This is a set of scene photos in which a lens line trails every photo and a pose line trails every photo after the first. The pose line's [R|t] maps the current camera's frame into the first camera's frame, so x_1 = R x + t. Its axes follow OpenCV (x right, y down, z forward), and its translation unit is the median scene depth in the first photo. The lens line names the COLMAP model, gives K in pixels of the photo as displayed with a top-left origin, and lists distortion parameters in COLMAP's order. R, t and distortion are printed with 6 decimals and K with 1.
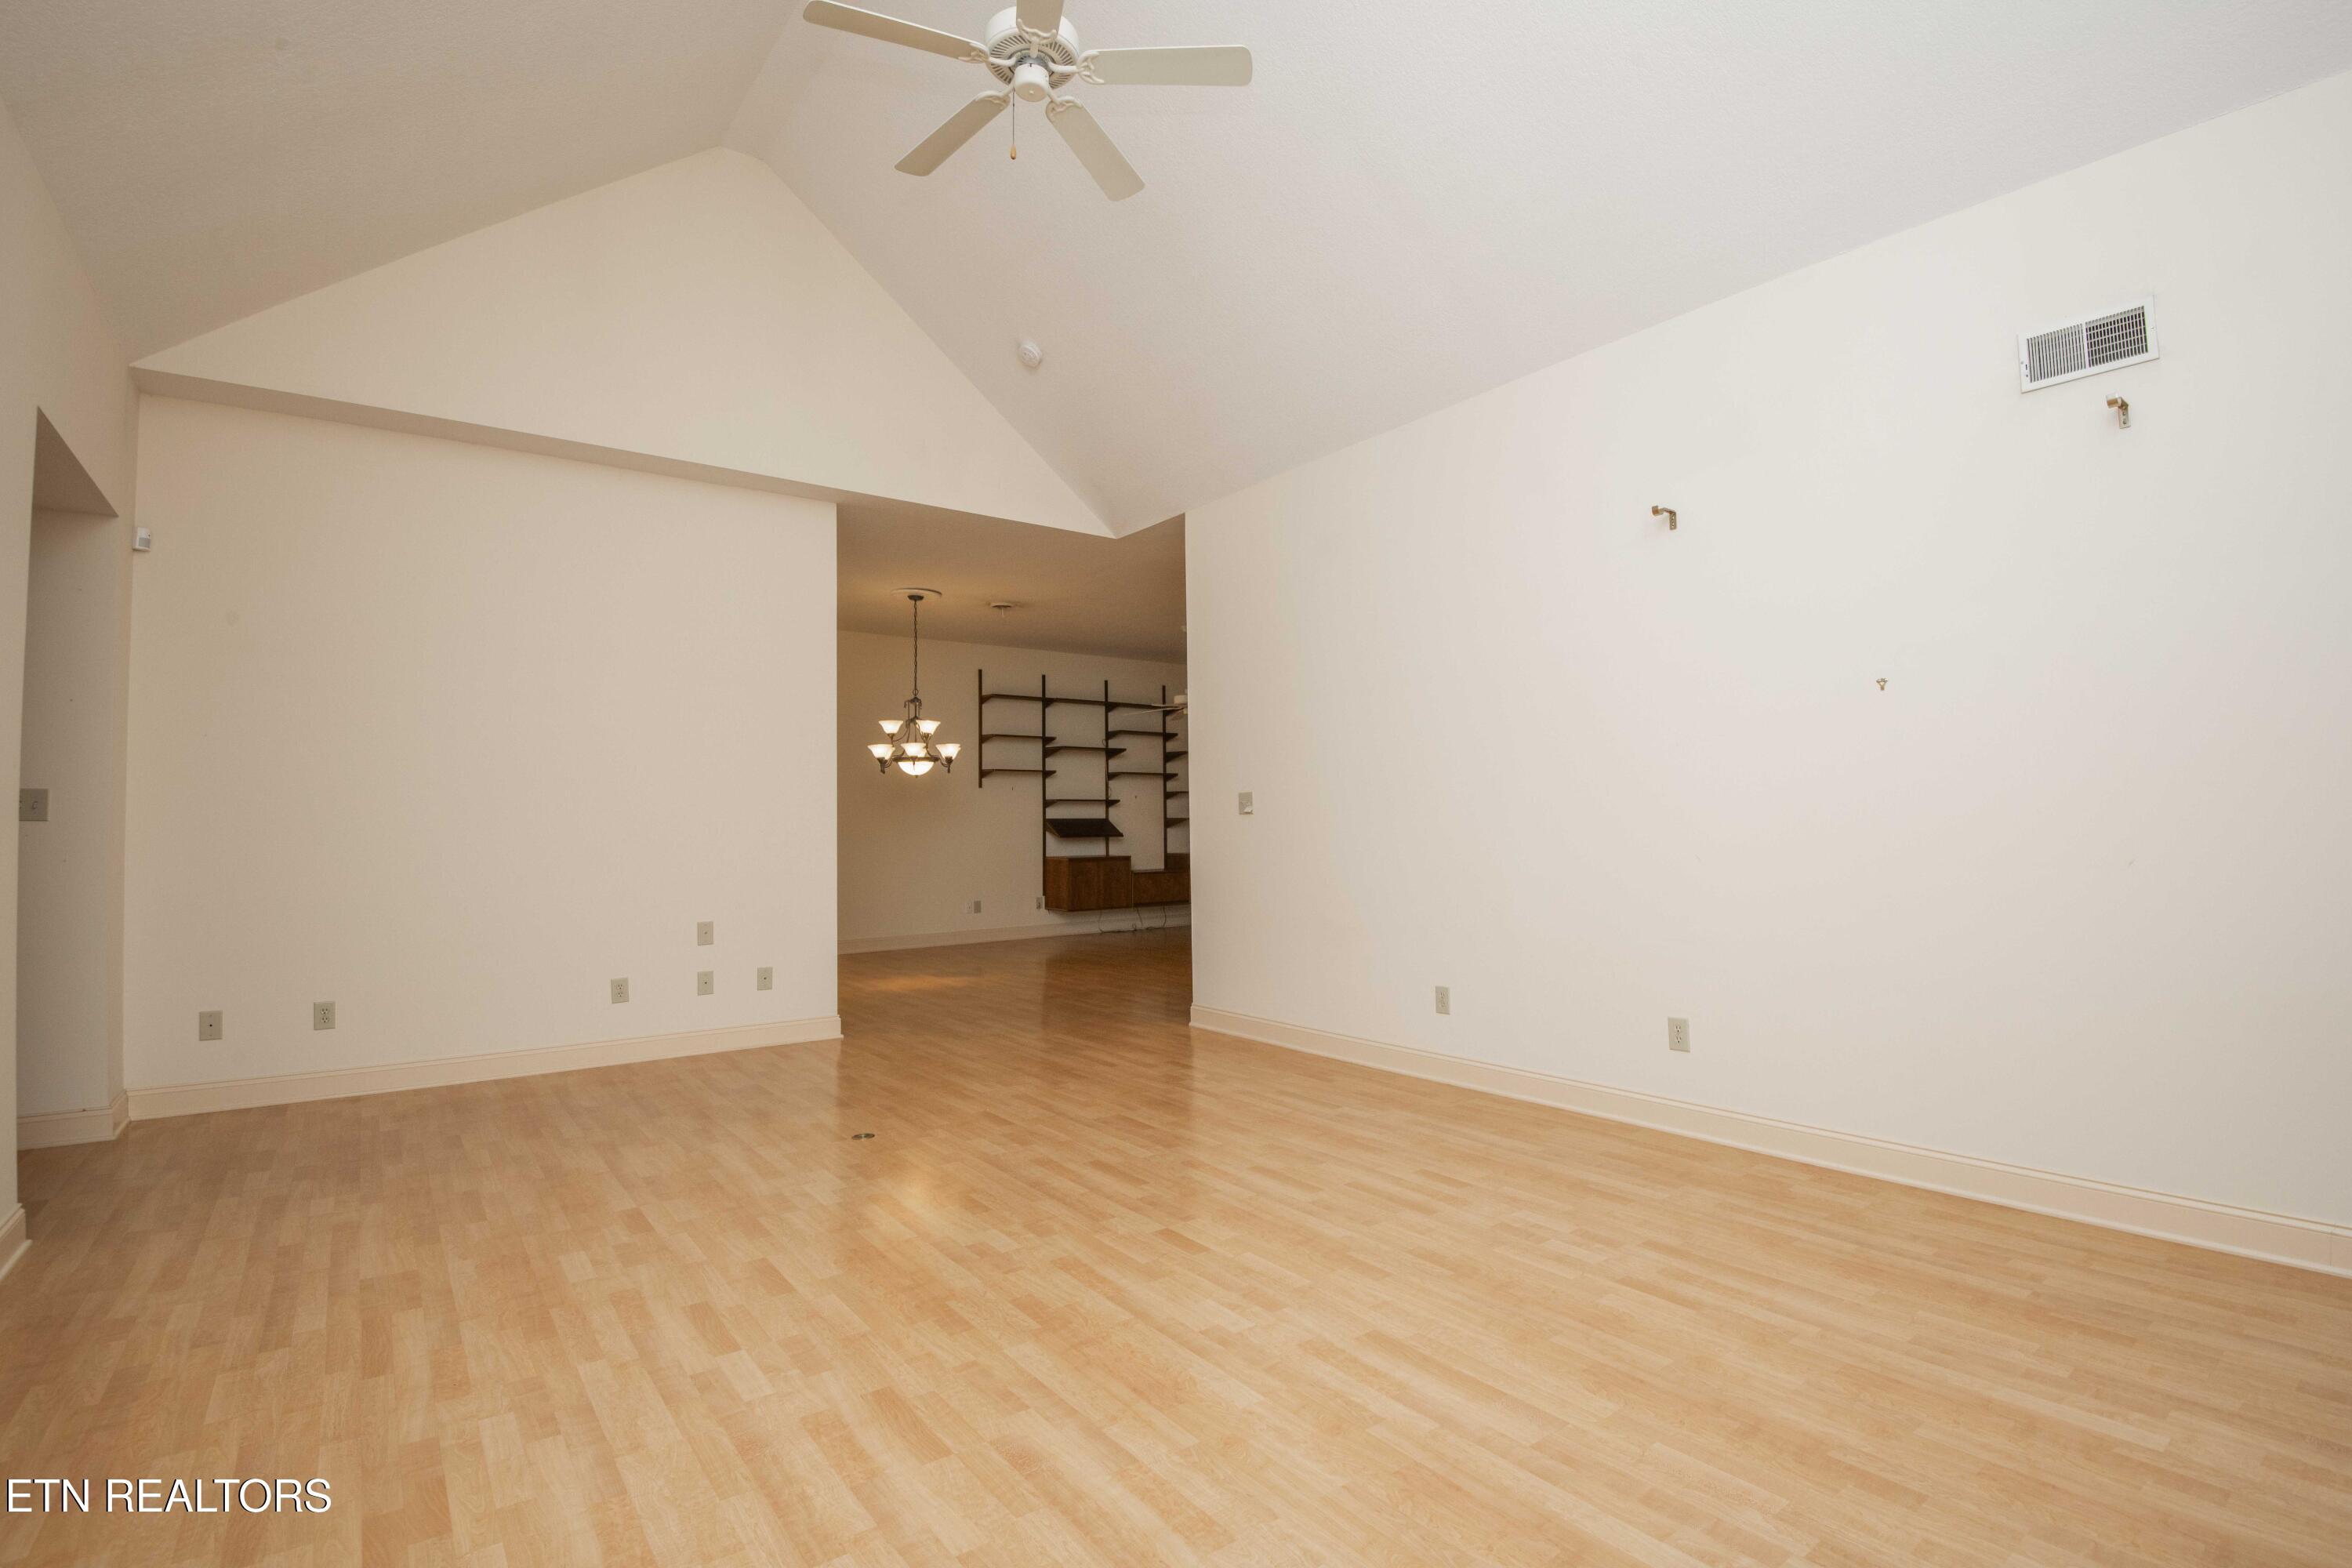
lens RADIAL K [[1092.9, 0, 1182.6], [0, 1092.9, 779.0], [0, 0, 1]] dist [0.000279, -0.025560]
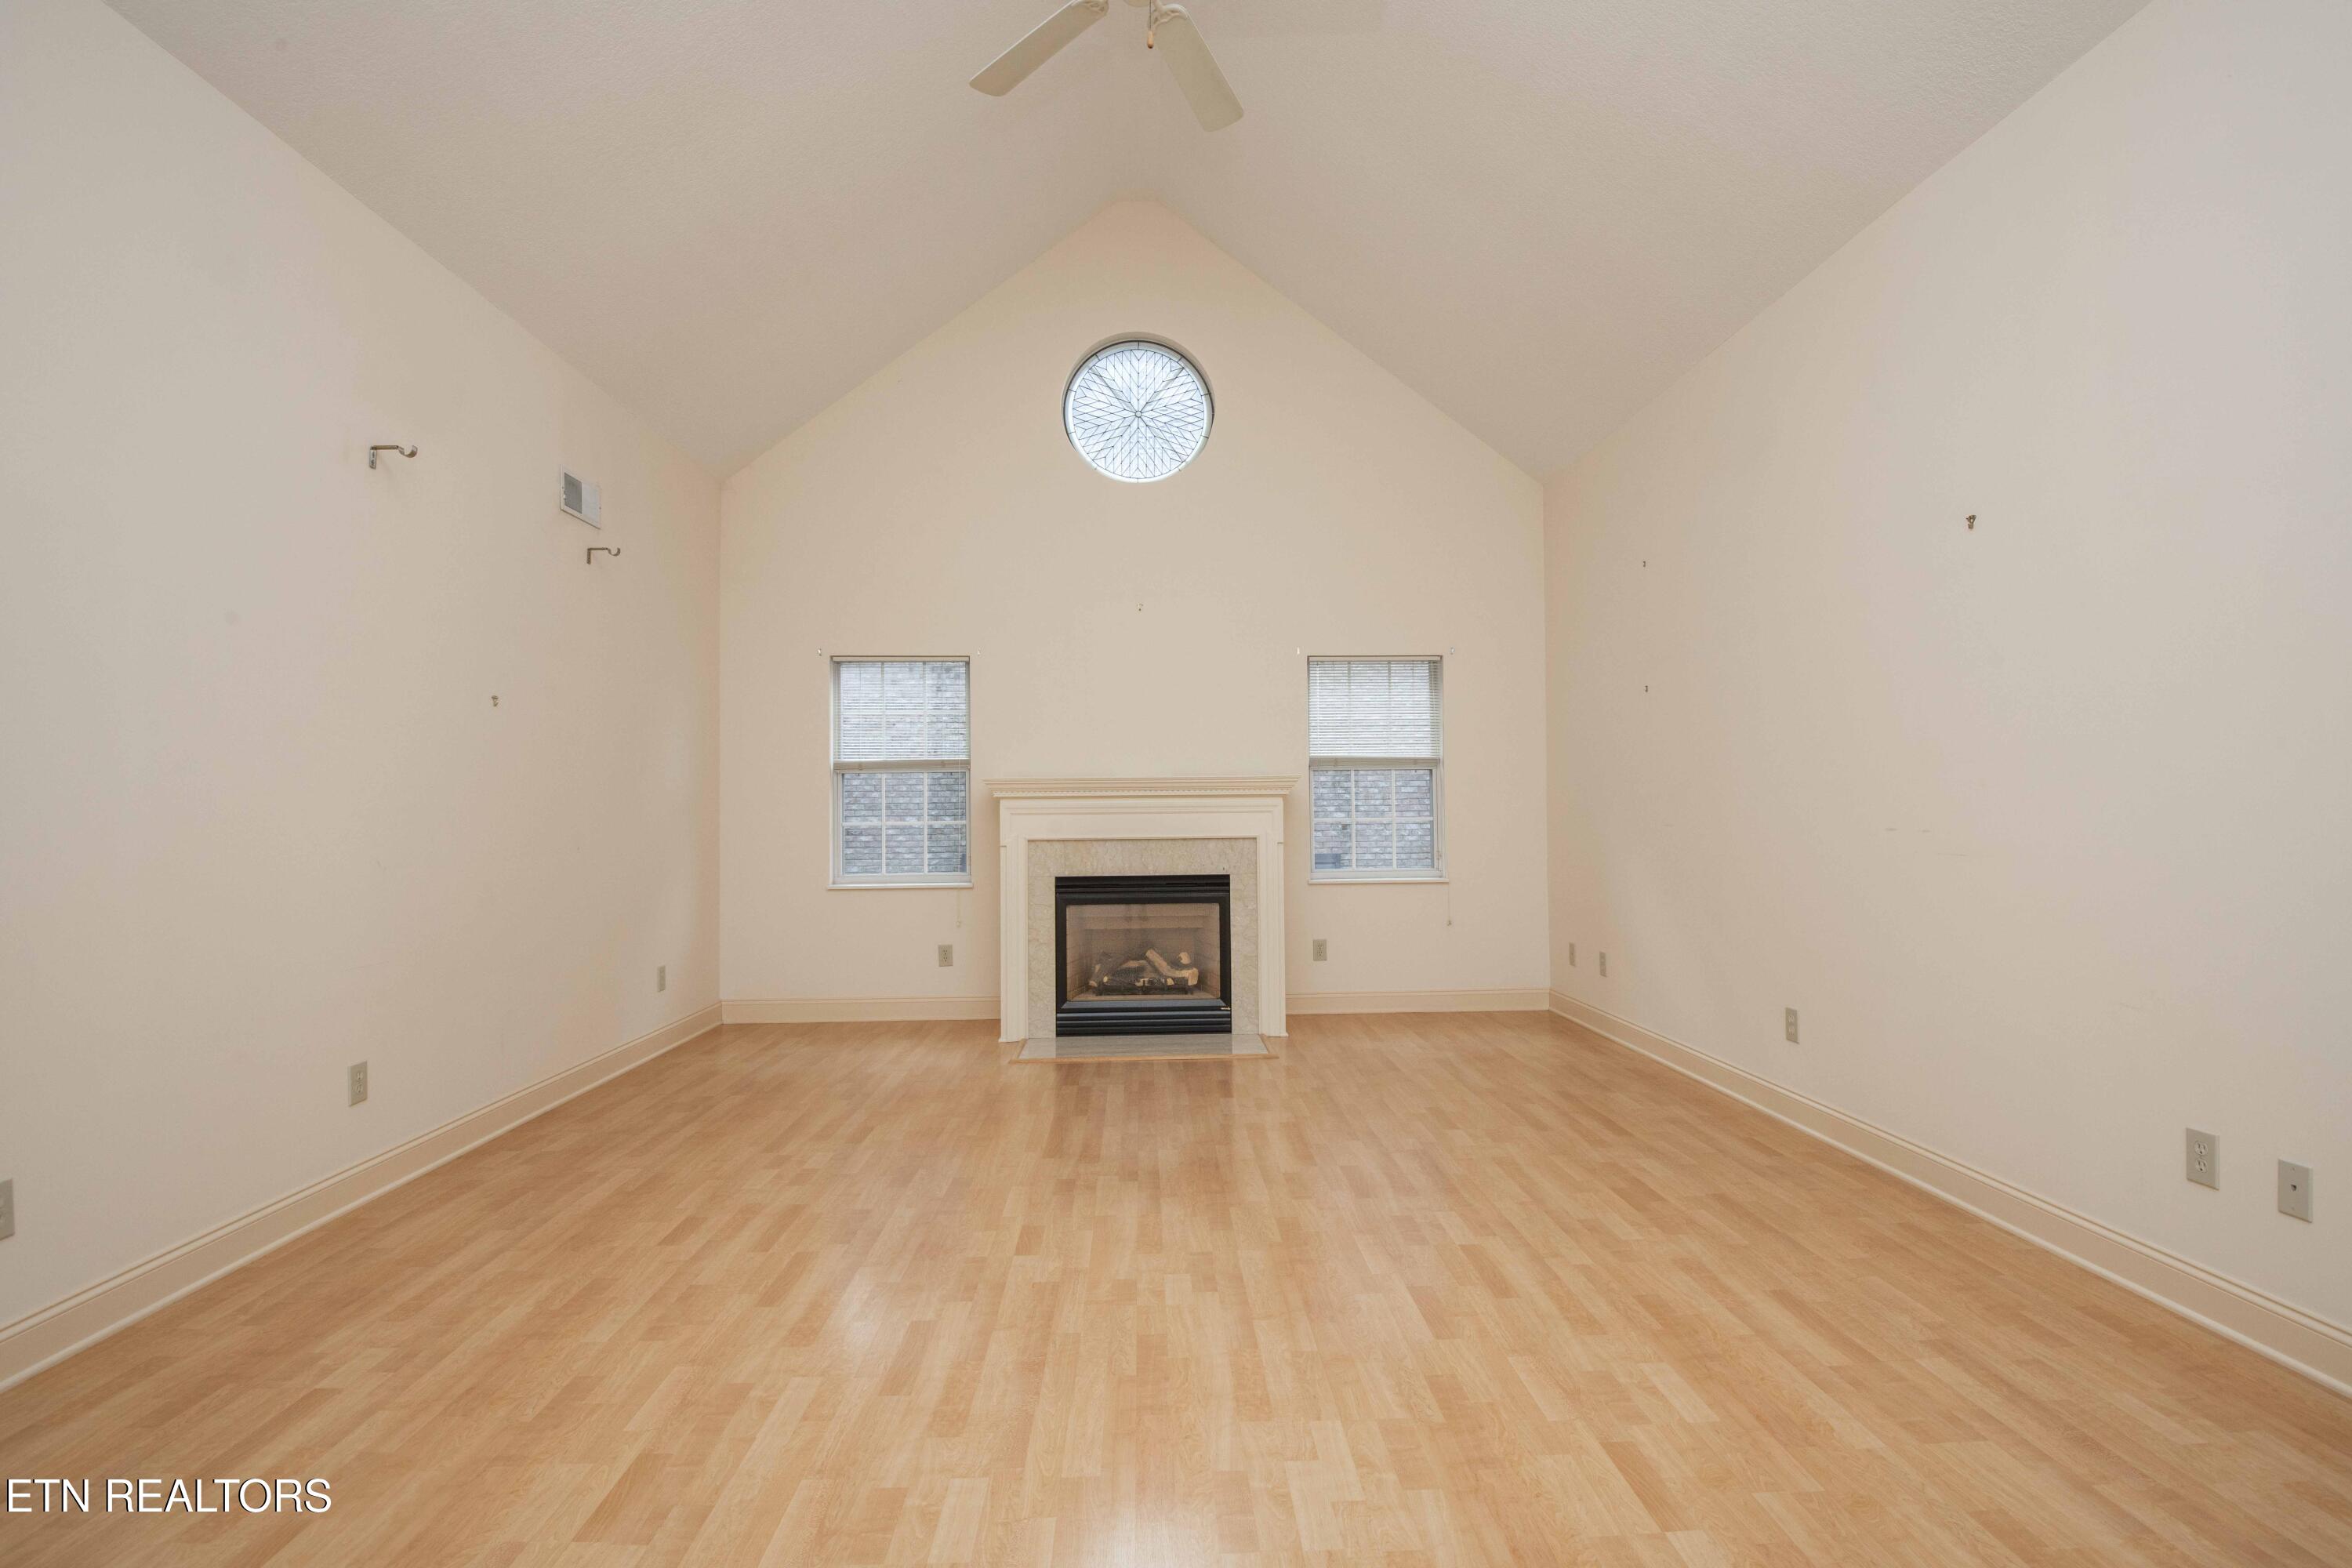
lens RADIAL K [[1092.9, 0, 1182.6], [0, 1092.9, 779.0], [0, 0, 1]] dist [0.000279, -0.025560]
pose [[-0.820697, 0.034212, 0.570338, -0.717651], [-0.005320, 0.997705, -0.067504, 0.080823], [-0.571339, -0.058435, -0.818631, 1.827929]]
